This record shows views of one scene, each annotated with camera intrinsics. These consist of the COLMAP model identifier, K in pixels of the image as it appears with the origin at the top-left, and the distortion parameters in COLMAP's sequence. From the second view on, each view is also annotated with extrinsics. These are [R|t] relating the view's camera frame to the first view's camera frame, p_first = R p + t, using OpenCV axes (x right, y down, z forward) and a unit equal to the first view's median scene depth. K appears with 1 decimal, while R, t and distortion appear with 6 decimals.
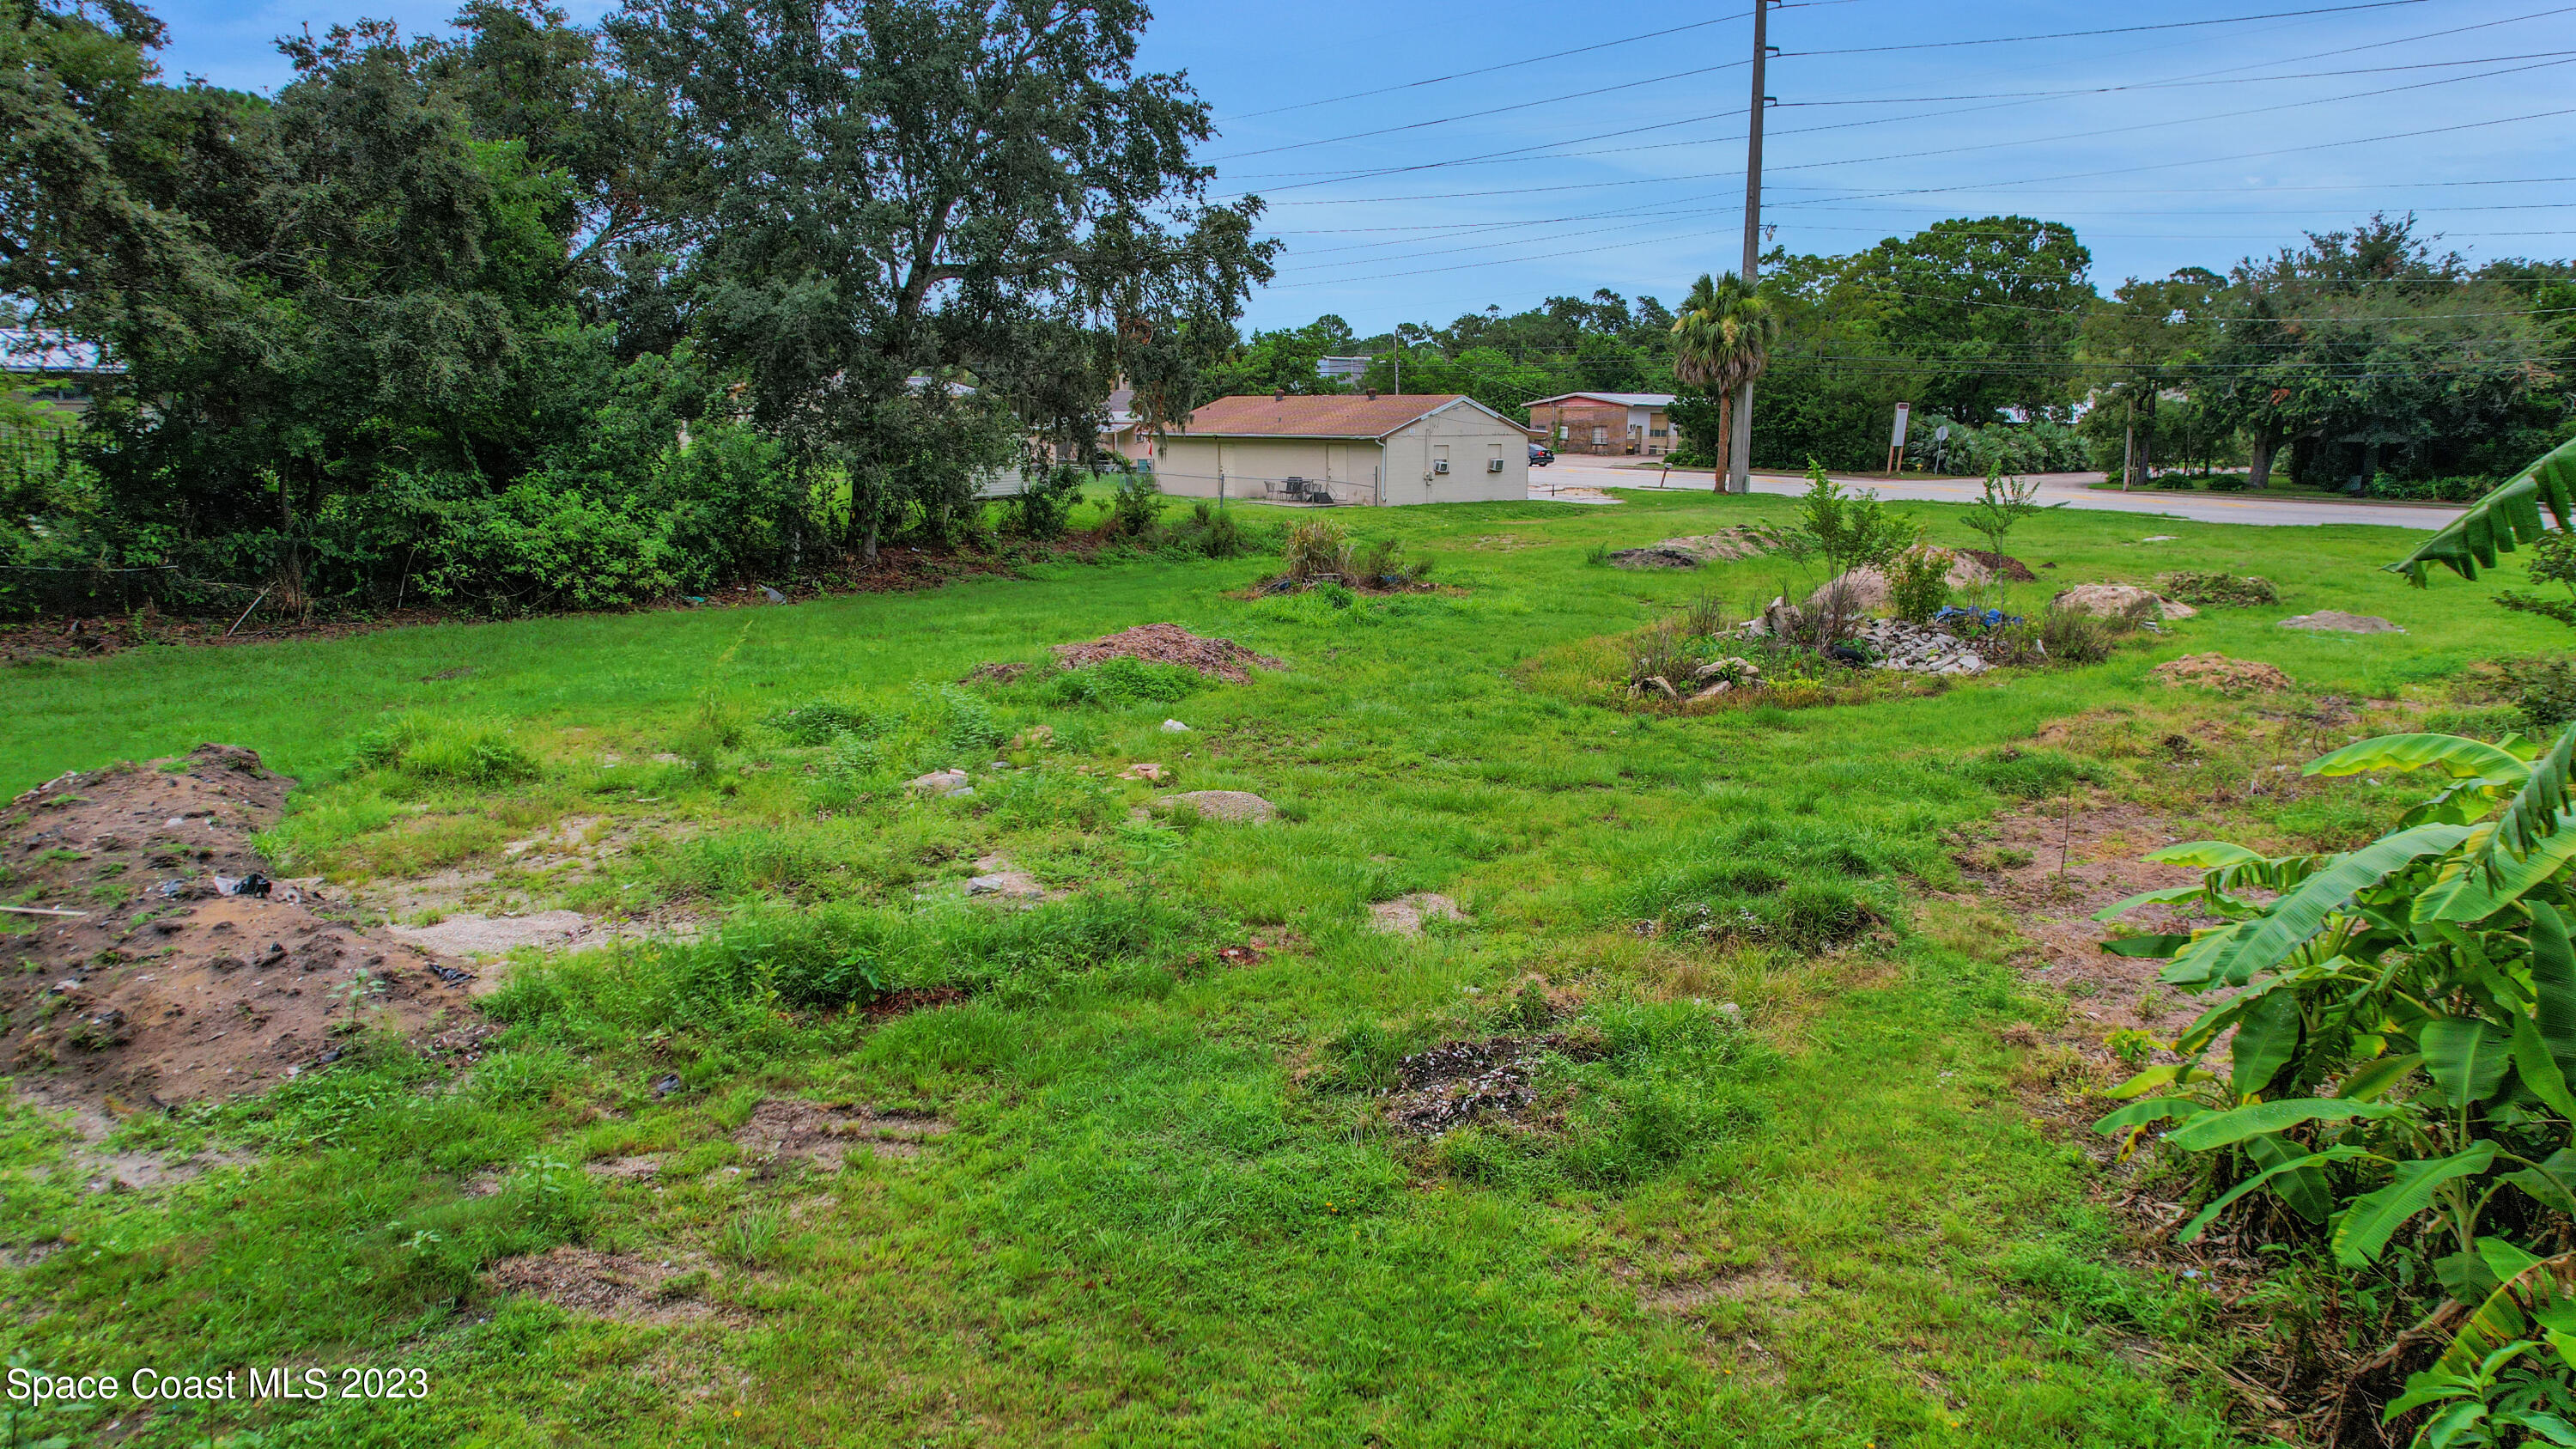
lens RADIAL K [[1635.3, 0, 1281.0], [0, 1635.3, 712.7], [0, 0, 1]] dist [-0.073993, 0.064314]
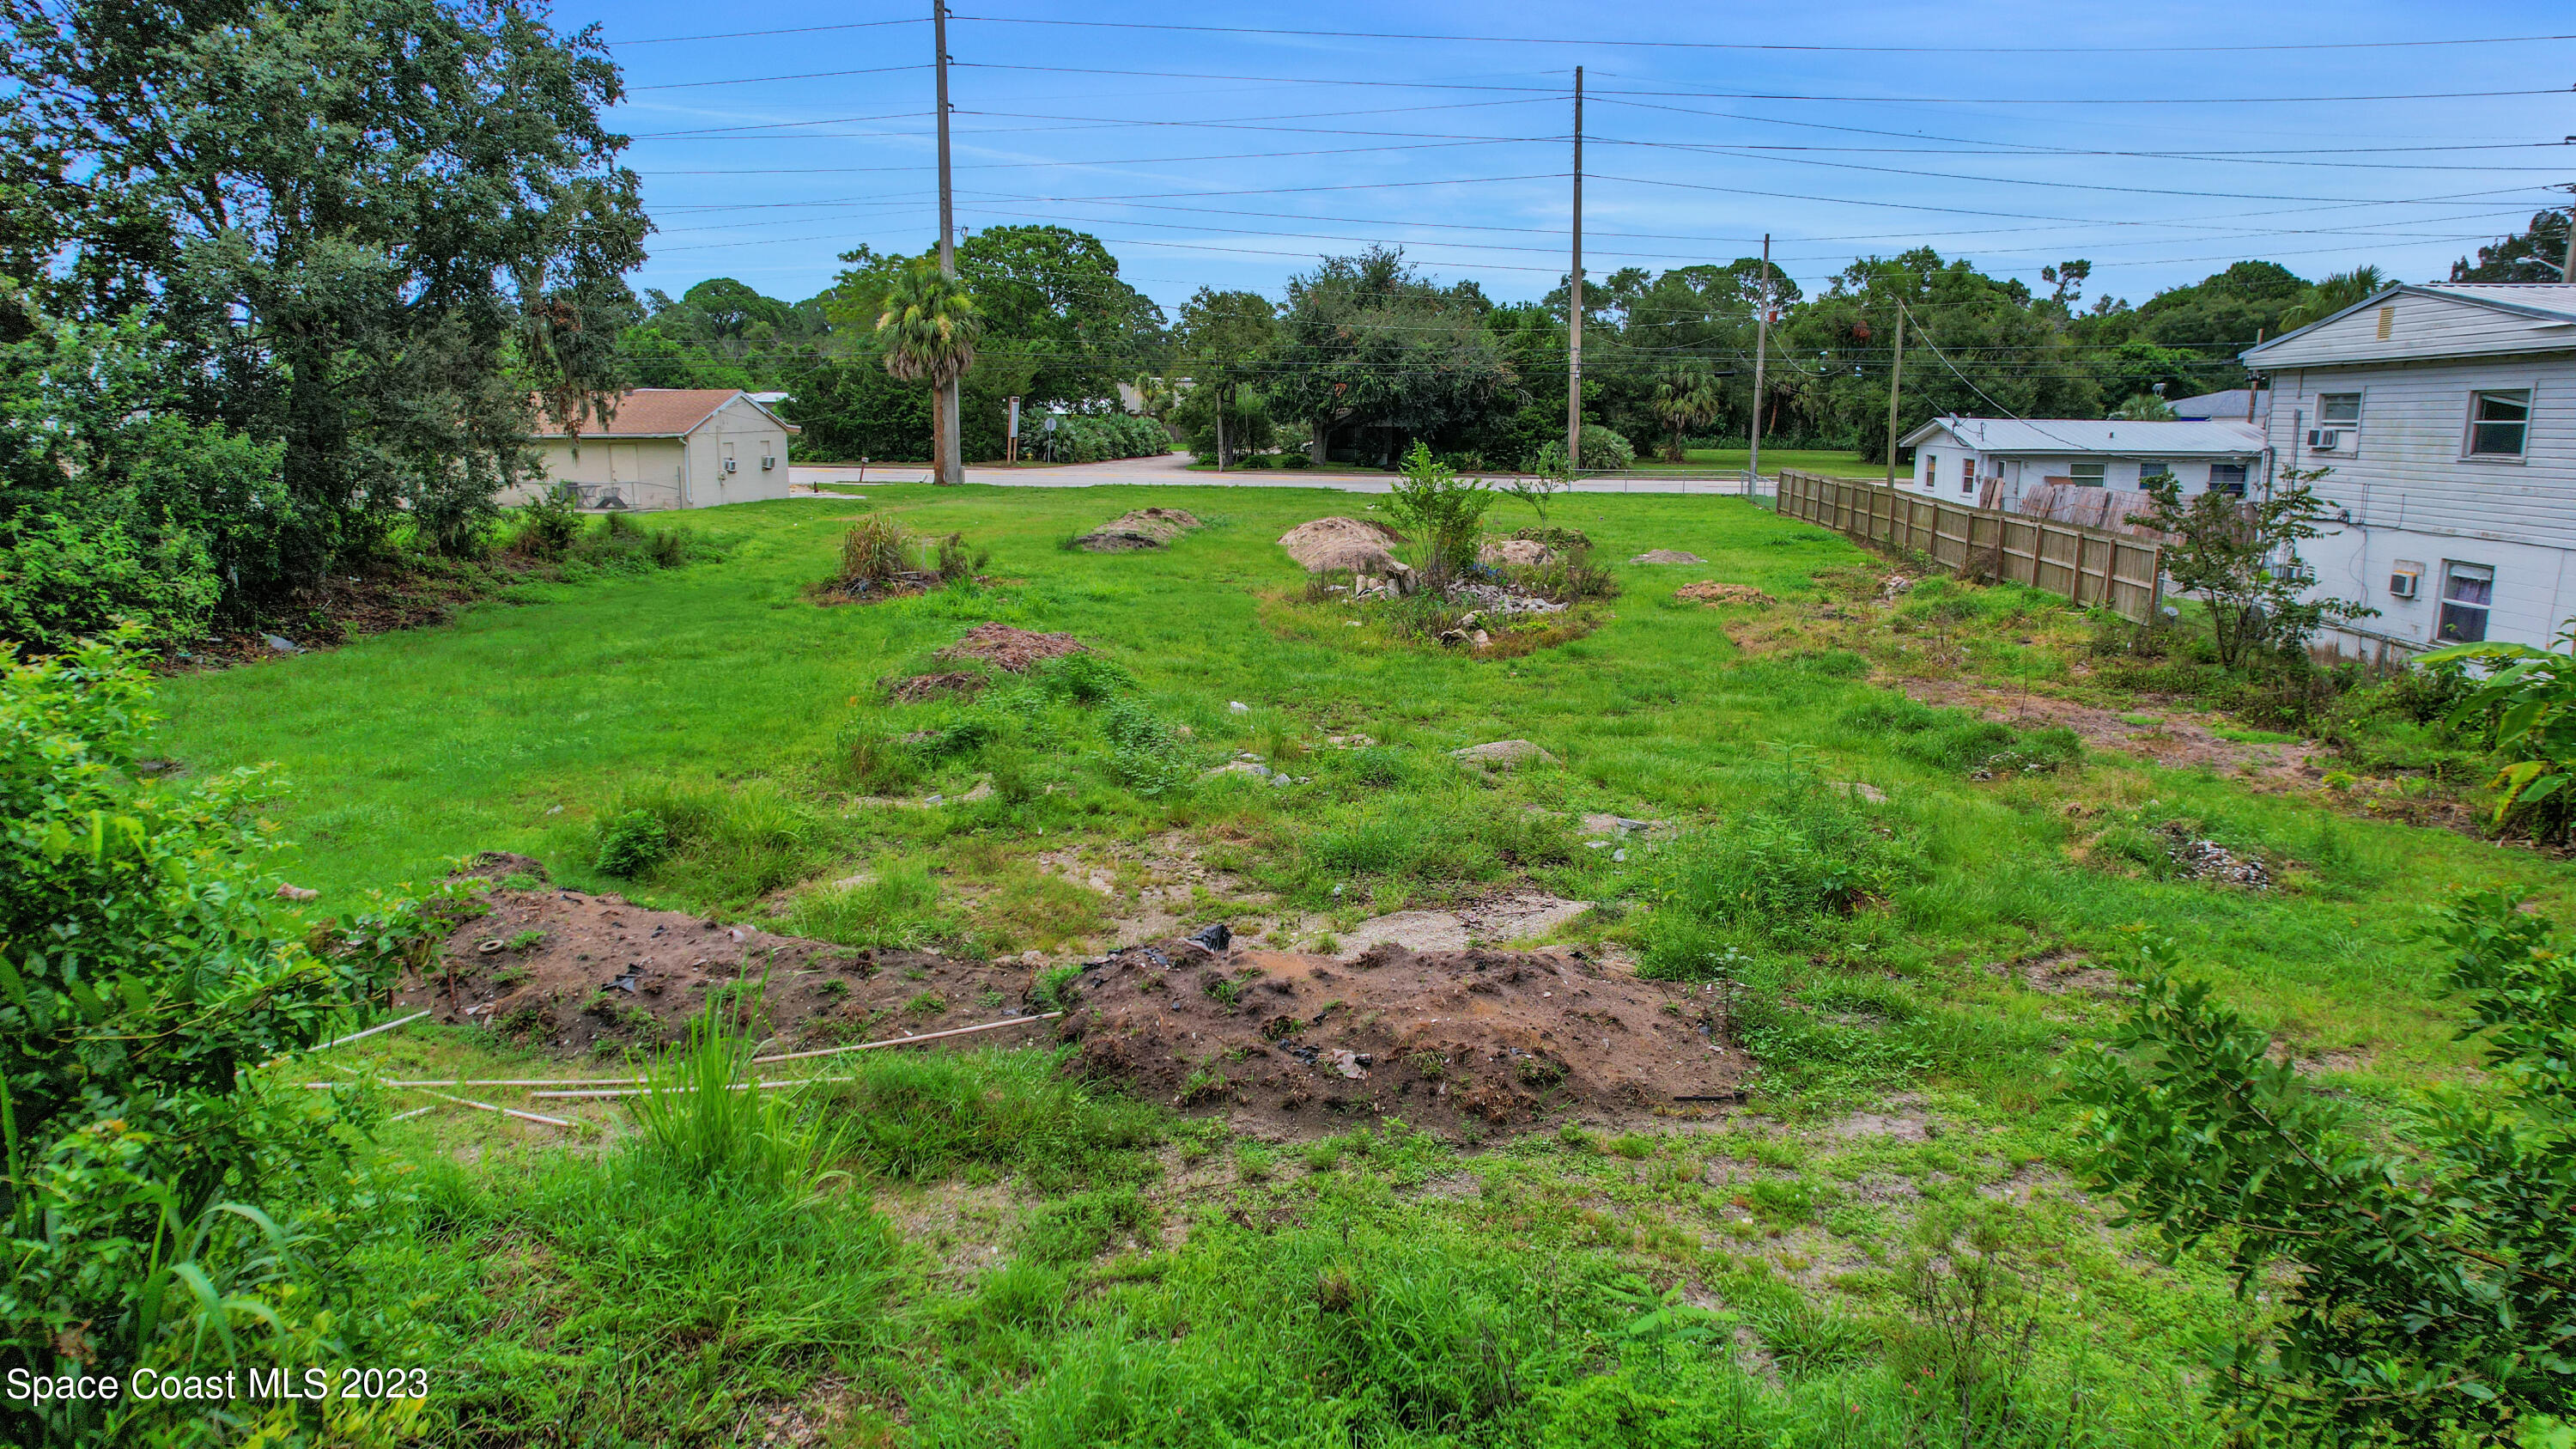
lens RADIAL K [[1635.3, 0, 1292.8], [0, 1635.3, 718.7], [0, 0, 1]] dist [-0.073993, 0.064314]
pose [[0.794733, -0.114609, 0.596040, -0.176623], [0.111309, 0.992877, 0.042501, -0.006685], [-0.596666, 0.032568, 0.801829, 0.042027]]
